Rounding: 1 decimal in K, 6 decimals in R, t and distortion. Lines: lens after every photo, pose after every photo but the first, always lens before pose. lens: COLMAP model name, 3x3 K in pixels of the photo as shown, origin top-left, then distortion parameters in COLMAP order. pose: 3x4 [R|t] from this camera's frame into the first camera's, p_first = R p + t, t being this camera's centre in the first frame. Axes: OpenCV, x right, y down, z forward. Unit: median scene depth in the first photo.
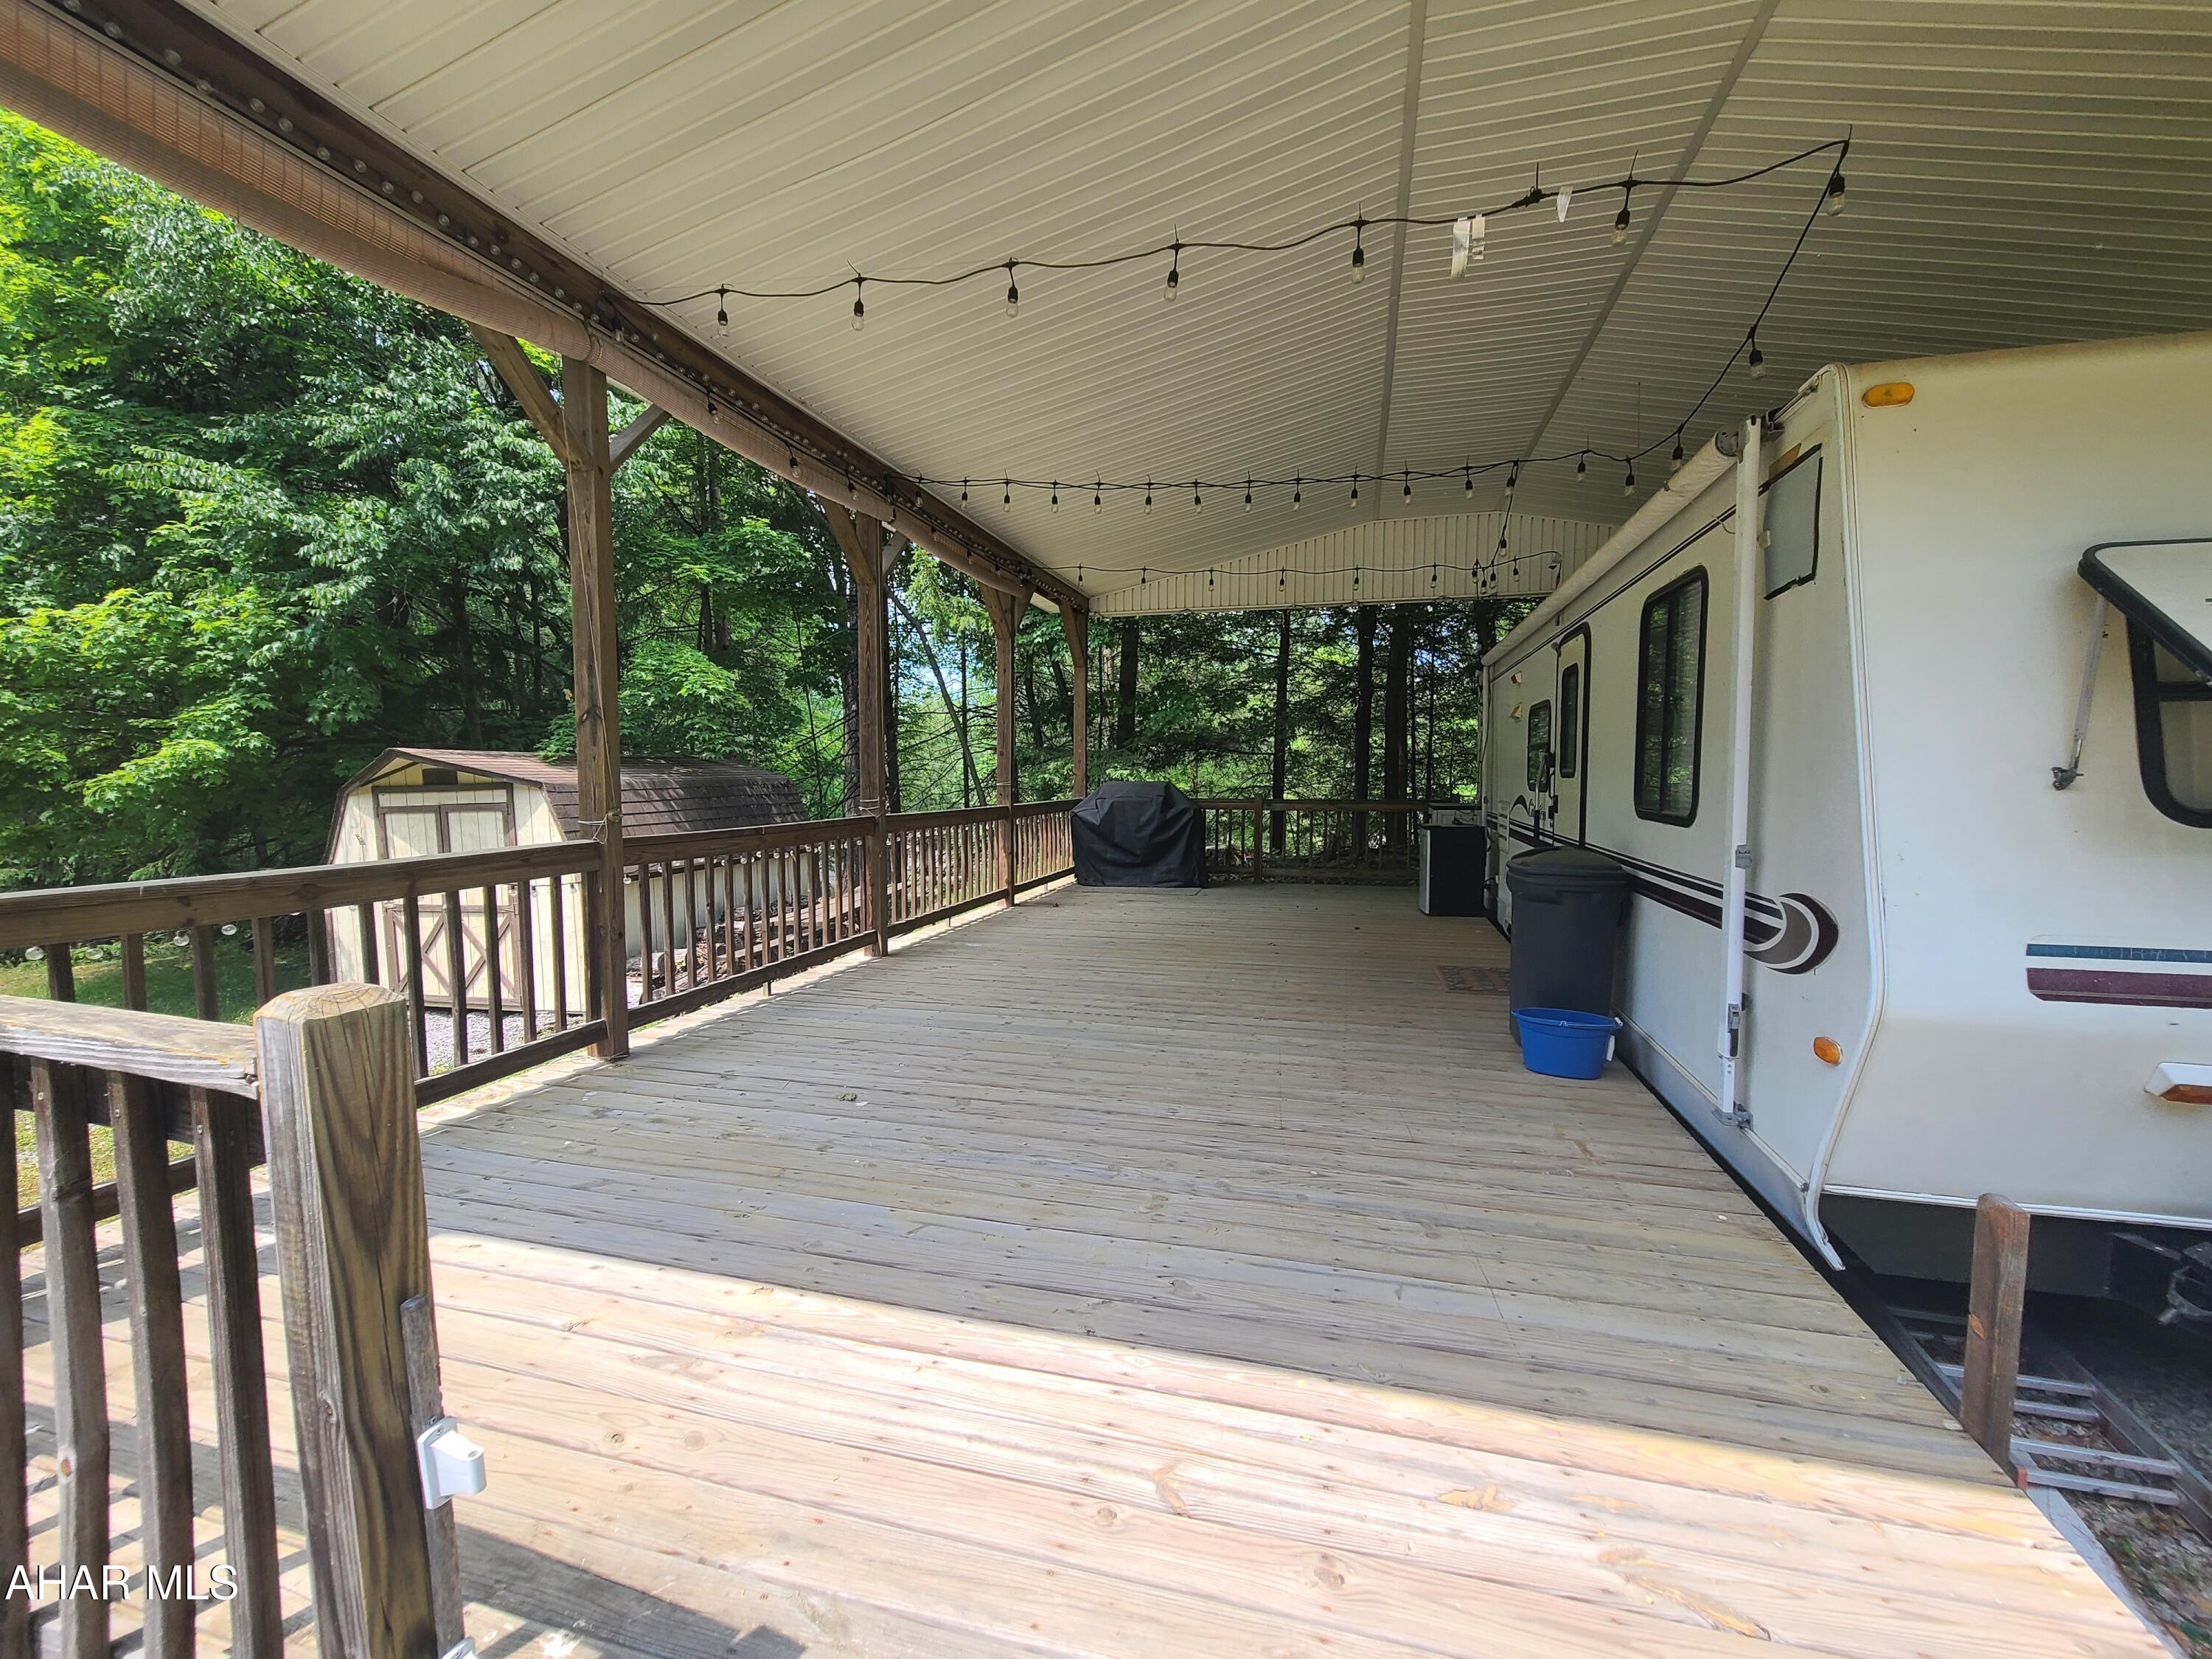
lens RADIAL K [[900.4, 0, 1098.1], [0, 900.4, 838.4], [0, 0, 1]] dist [-0.001853, 0.000066]
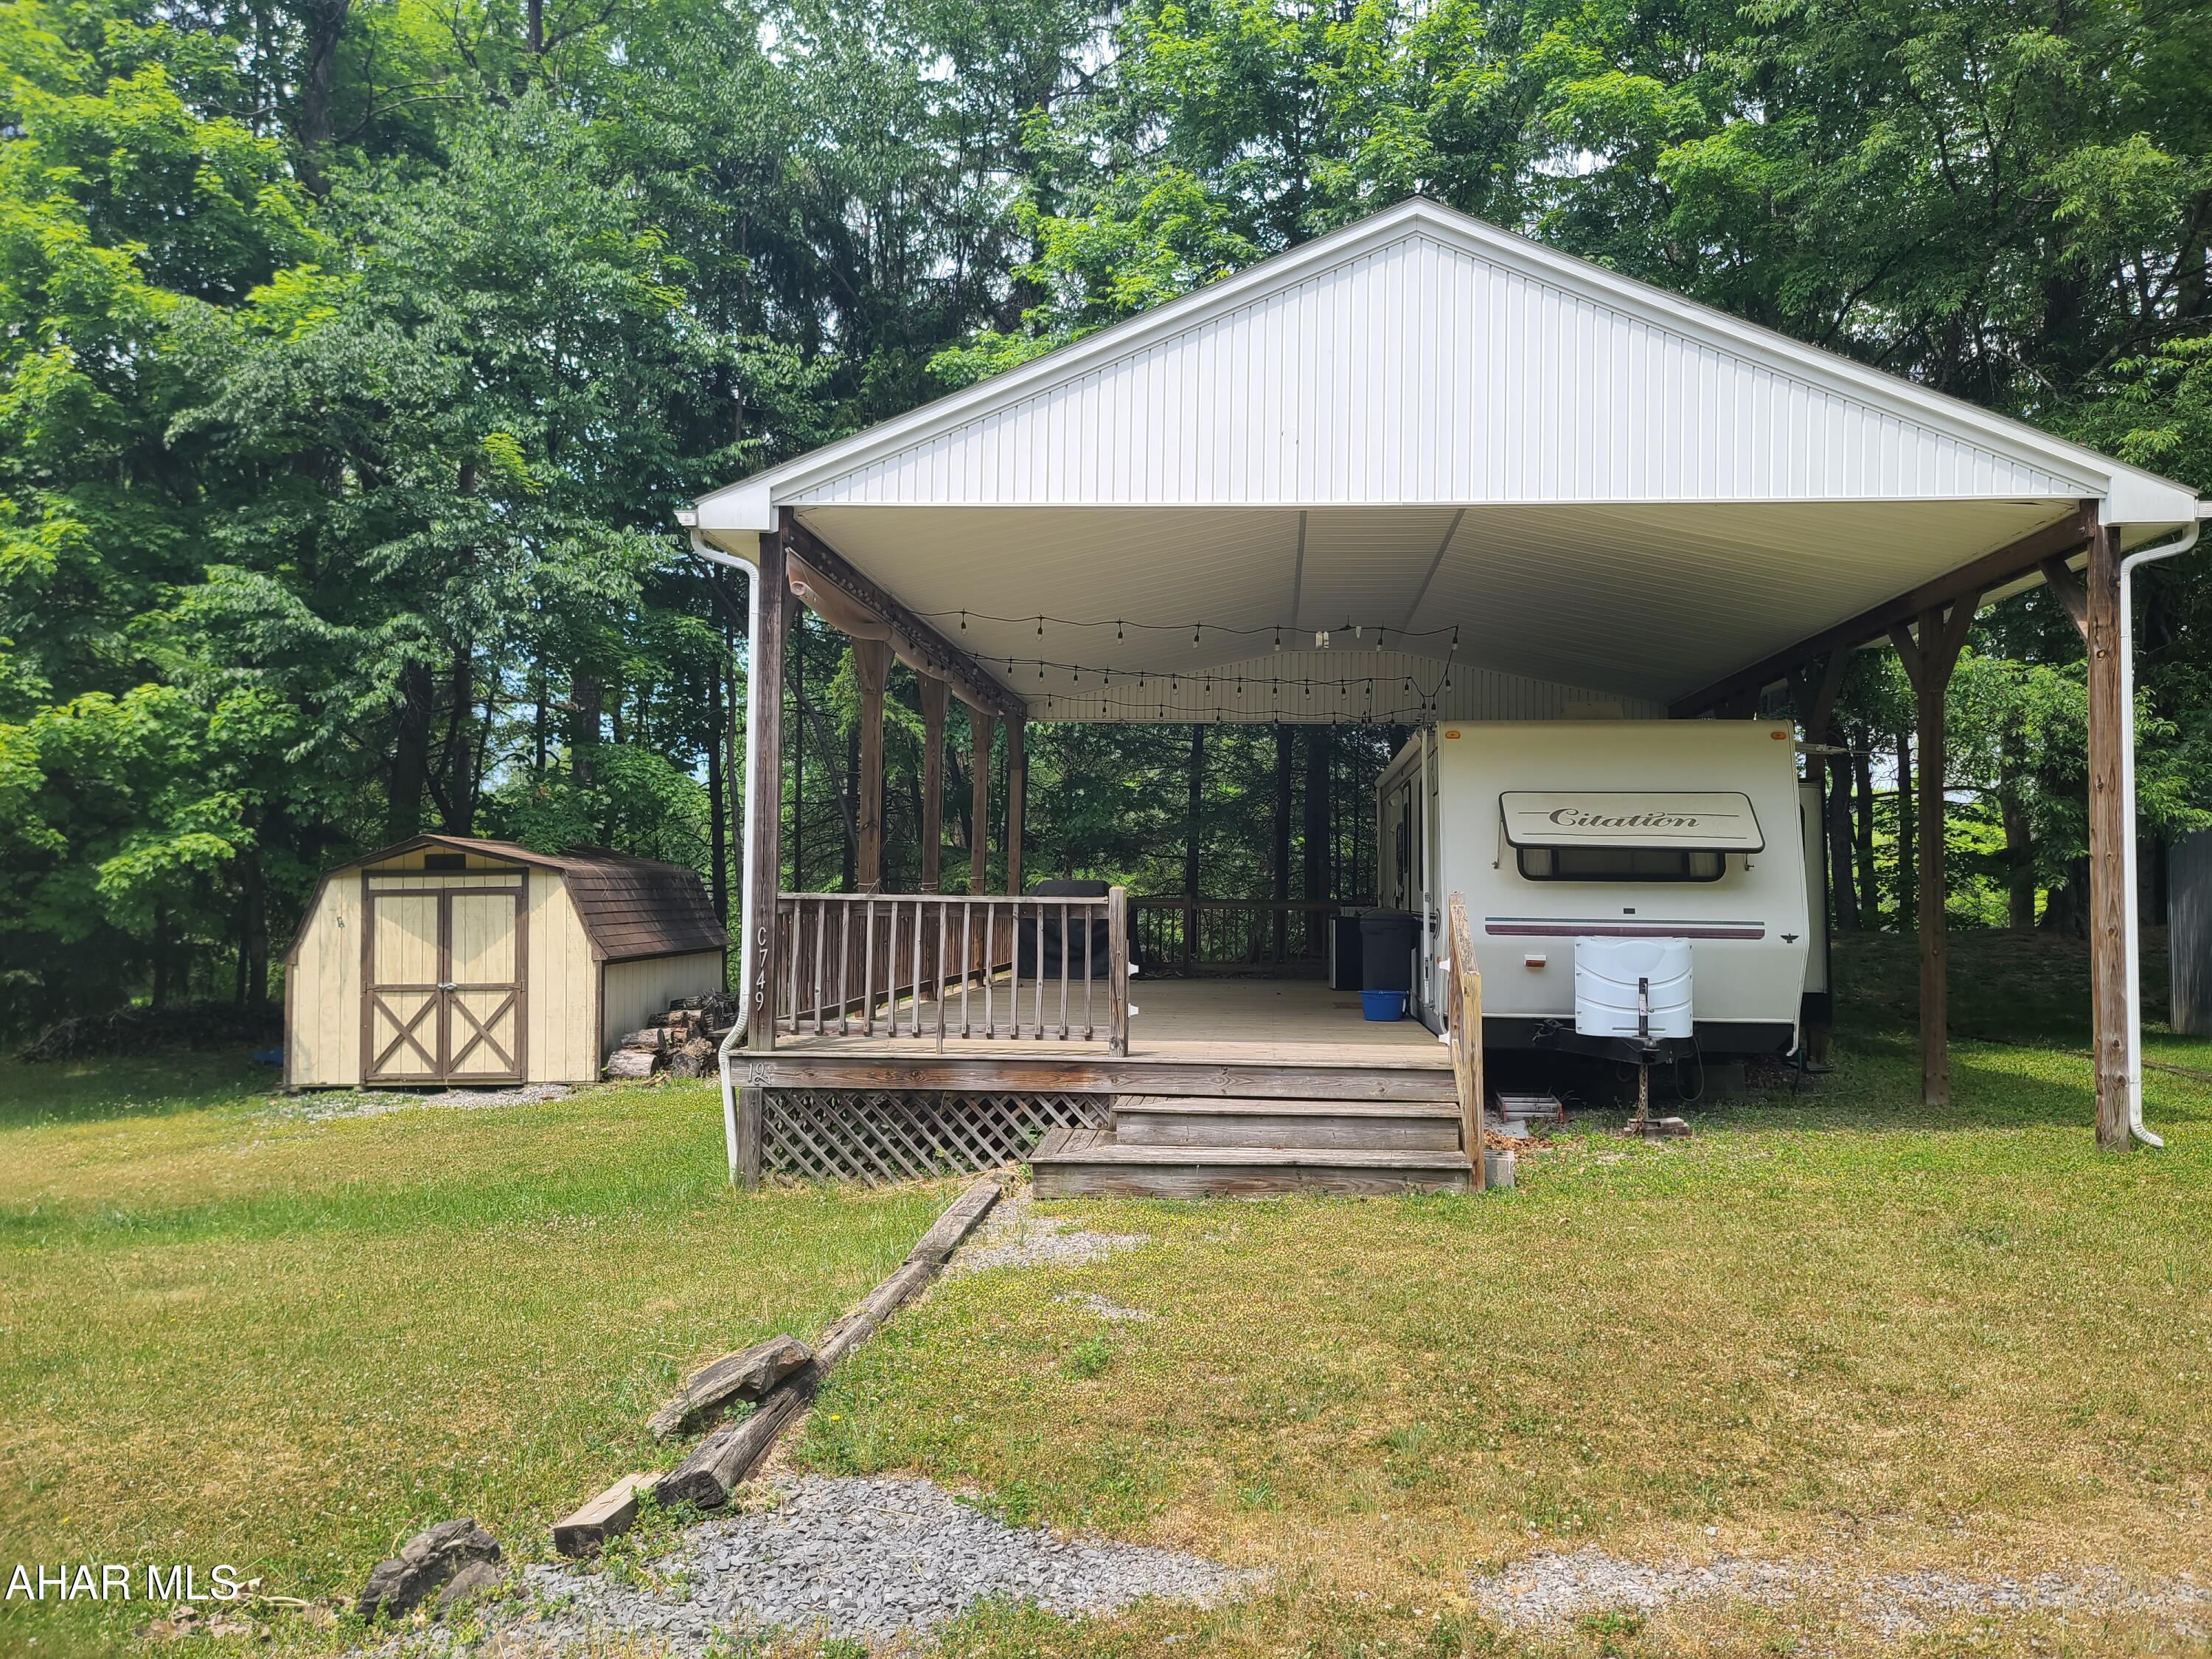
lens RADIAL K [[1605.0, 0, 1115.8], [0, 1605.0, 824.0], [0, 0, 1]] dist [0.060288, 0.001732]
pose [[0.983423, 0.022426, 0.179936, -0.298558], [-0.001771, 0.993463, -0.114139, 0.103682], [-0.181319, 0.111928, 0.977034, -1.018793]]
